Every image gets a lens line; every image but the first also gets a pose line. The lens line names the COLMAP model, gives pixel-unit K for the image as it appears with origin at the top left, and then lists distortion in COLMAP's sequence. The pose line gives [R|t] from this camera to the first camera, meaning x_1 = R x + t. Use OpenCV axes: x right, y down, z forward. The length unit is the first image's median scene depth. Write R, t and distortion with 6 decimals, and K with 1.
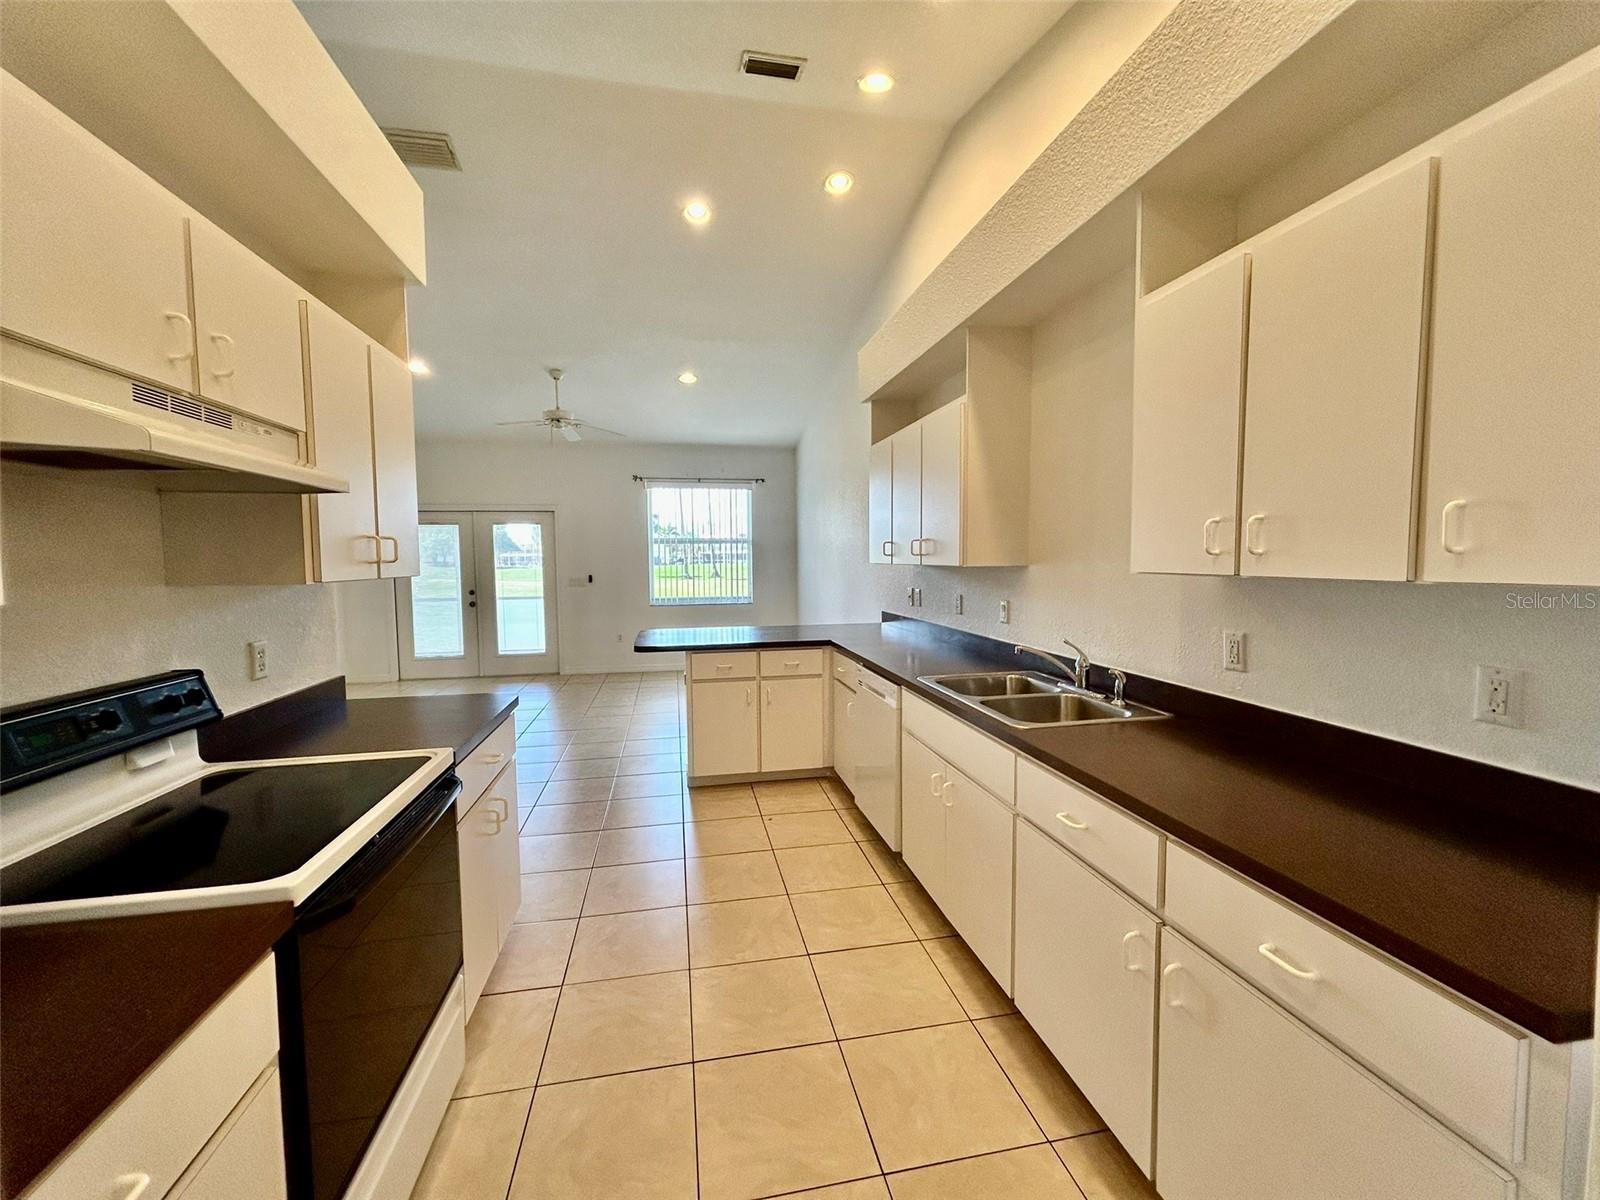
lens RADIAL K [[646.3, 0, 798.0], [0, 646.3, 597.4], [0, 0, 1]] dist [0.002340, 0.000253]
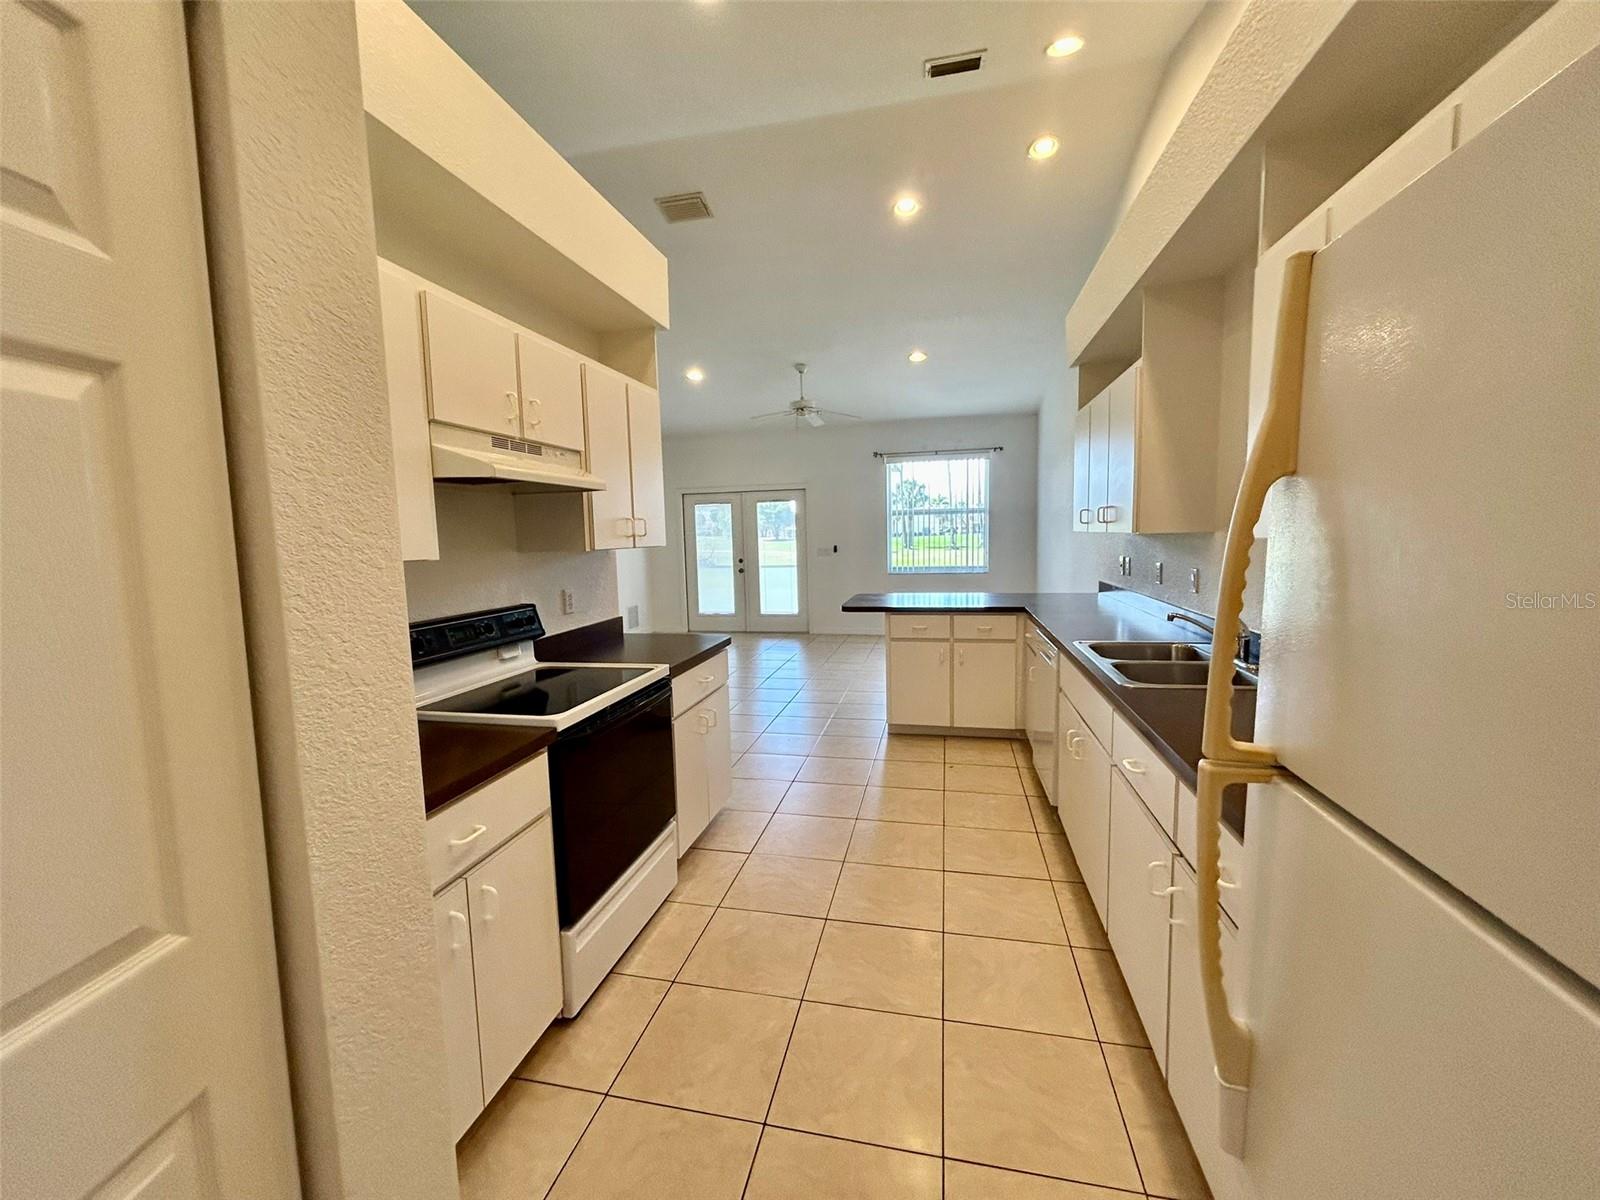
lens RADIAL K [[646.3, 0, 798.0], [0, 646.3, 597.4], [0, 0, 1]] dist [0.002340, 0.000253]
pose [[0.915964, 0.026719, -0.400371, 0.152063], [-0.008588, 0.998857, 0.047011, 0.006227], [0.401170, -0.039621, 0.915146, -0.099236]]
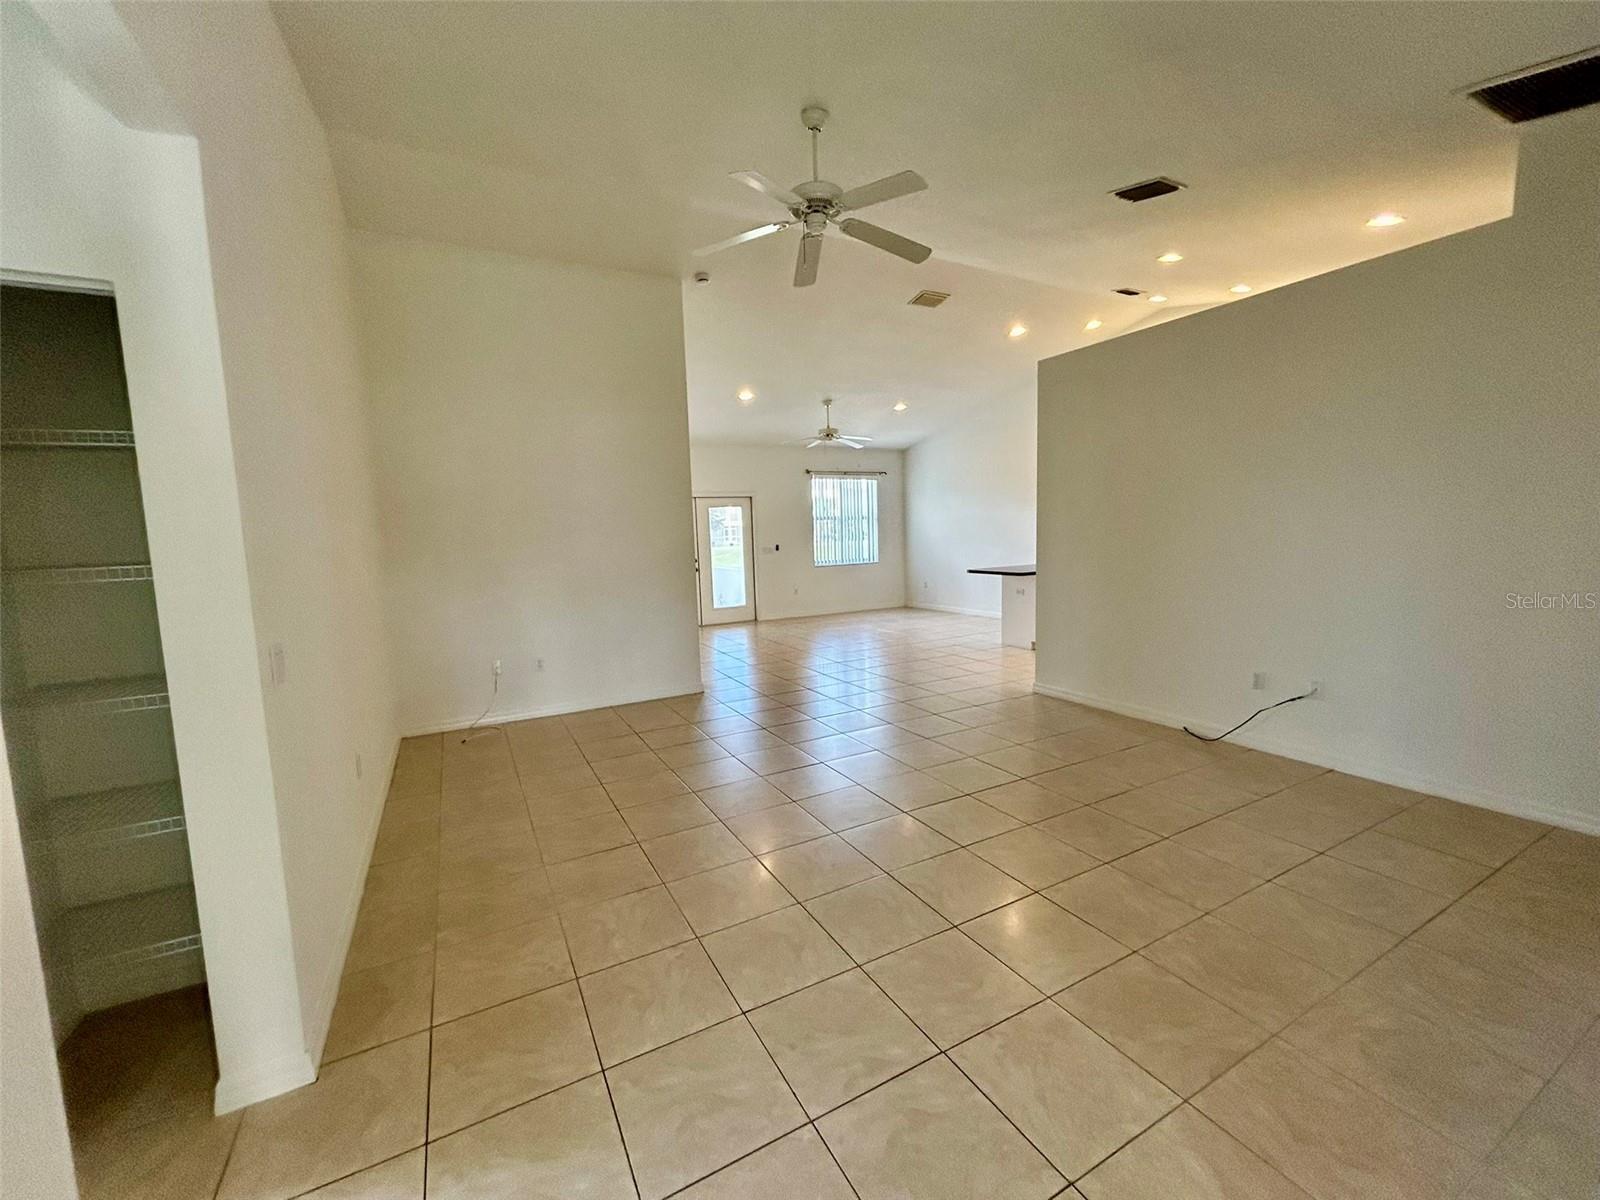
lens RADIAL K [[646.3, 0, 798.0], [0, 646.3, 597.4], [0, 0, 1]] dist [0.002340, 0.000253]
pose [[0.955679, -0.052582, 0.289676, -1.550766], [0.042551, 0.998260, 0.040821, 0.048142], [-0.291318, -0.026686, 0.956254, -0.664850]]
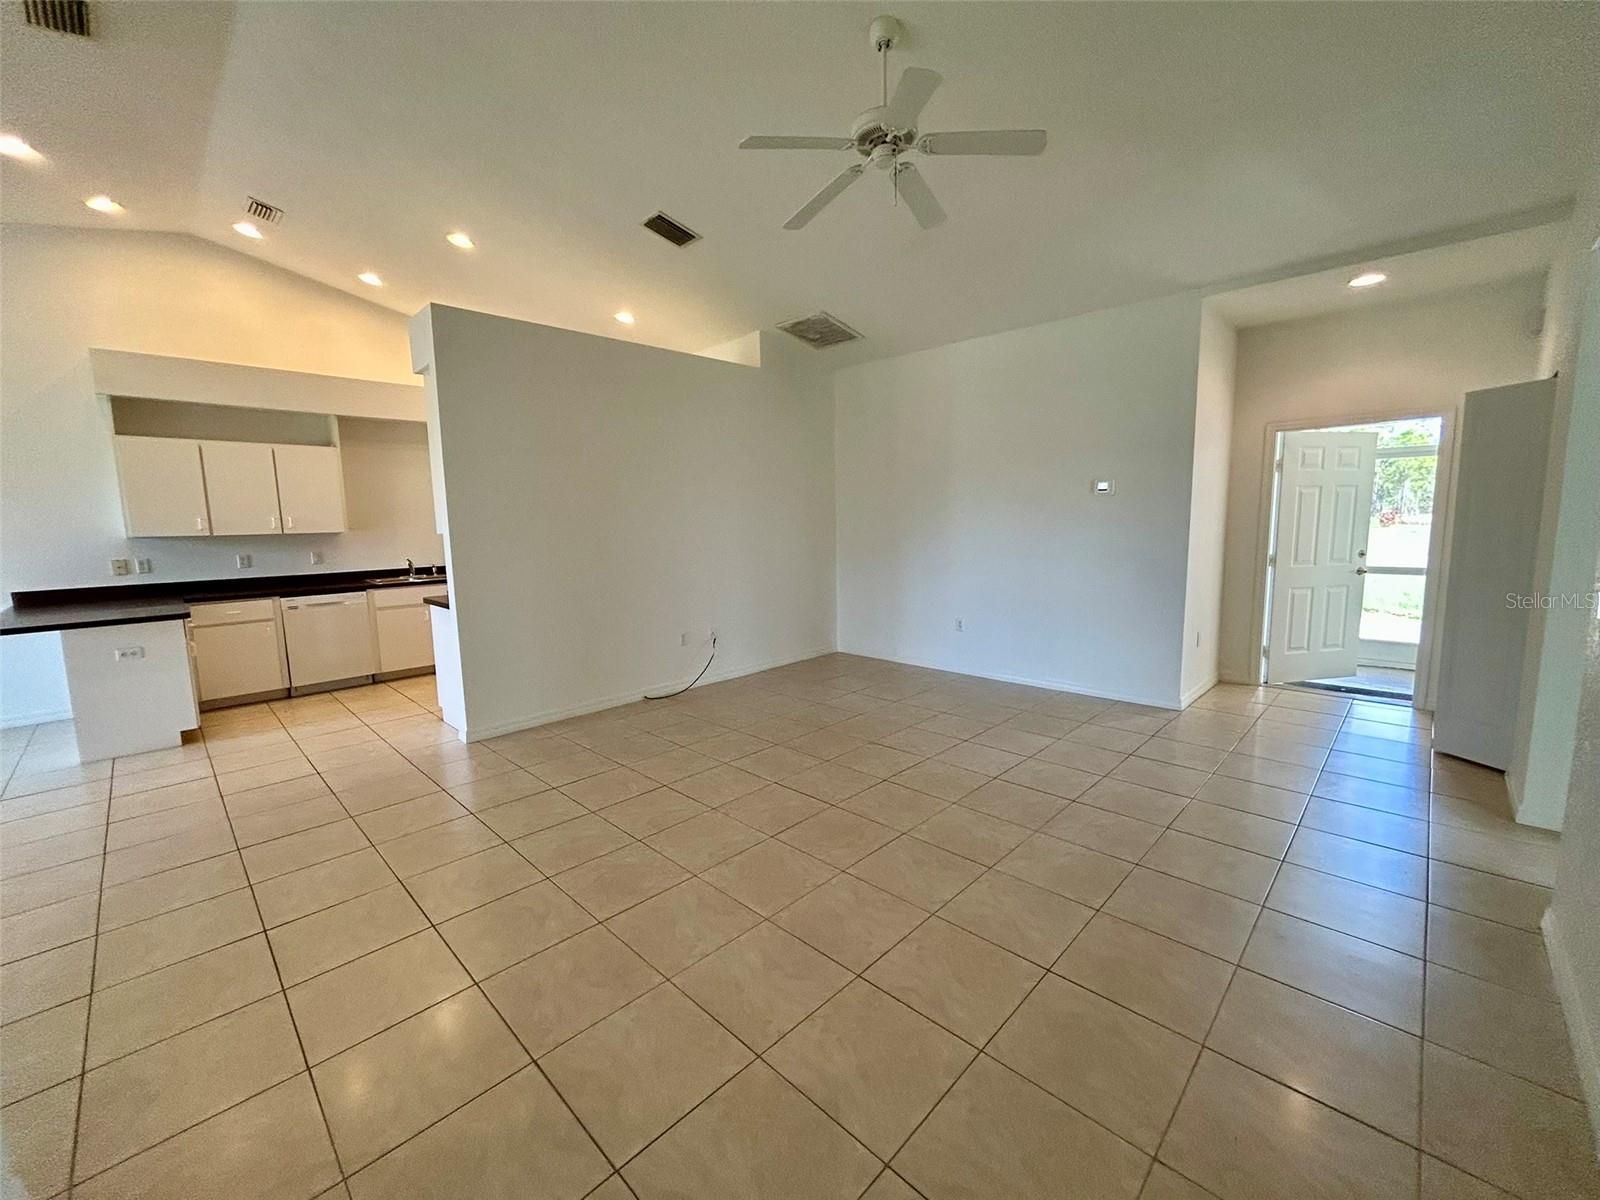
lens RADIAL K [[646.3, 0, 798.0], [0, 646.3, 597.4], [0, 0, 1]] dist [0.002340, 0.000253]
pose [[-0.567804, -0.083665, 0.818901, -1.870007], [0.076397, 0.985172, 0.153624, -0.039864], [-0.819611, 0.149790, -0.552993, 0.840461]]
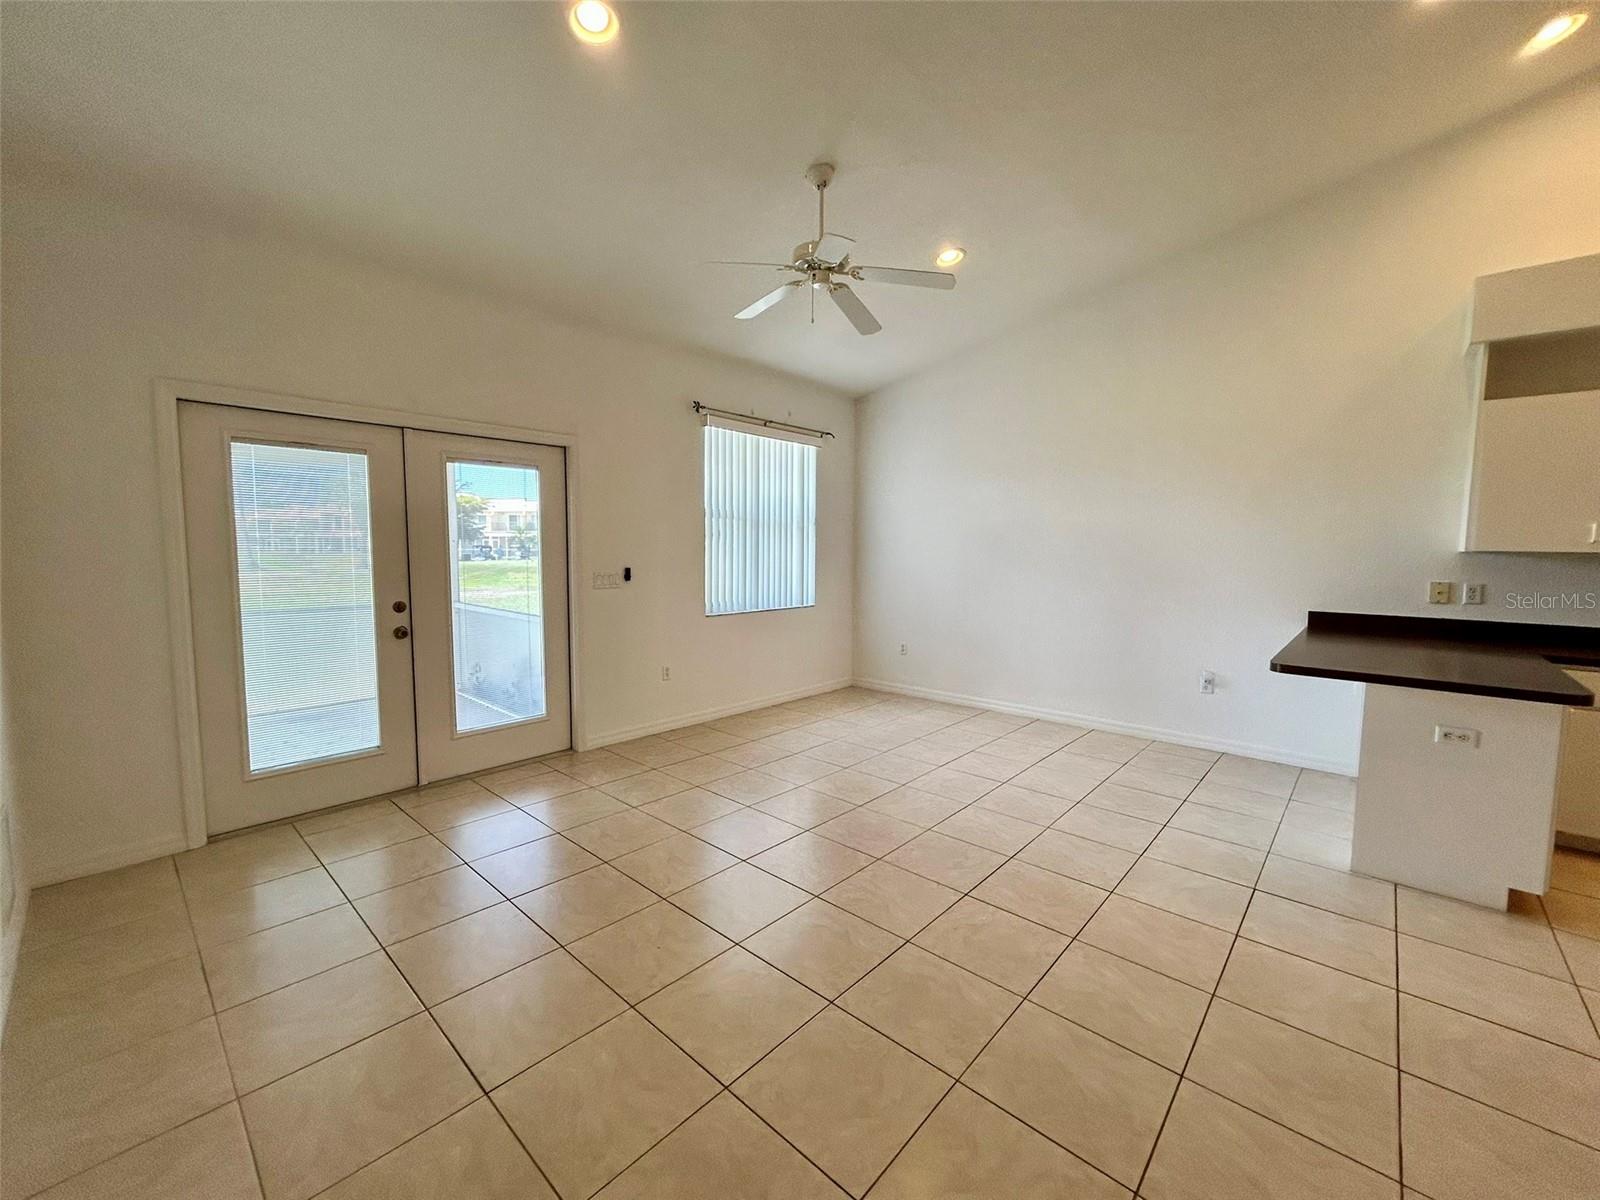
lens RADIAL K [[646.3, 0, 798.0], [0, 646.3, 597.4], [0, 0, 1]] dist [0.002340, 0.000253]
pose [[0.803152, -0.031576, 0.594937, -1.243179], [0.024148, 0.999499, 0.020447, -0.038374], [-0.595285, -0.002056, 0.803512, 1.055679]]
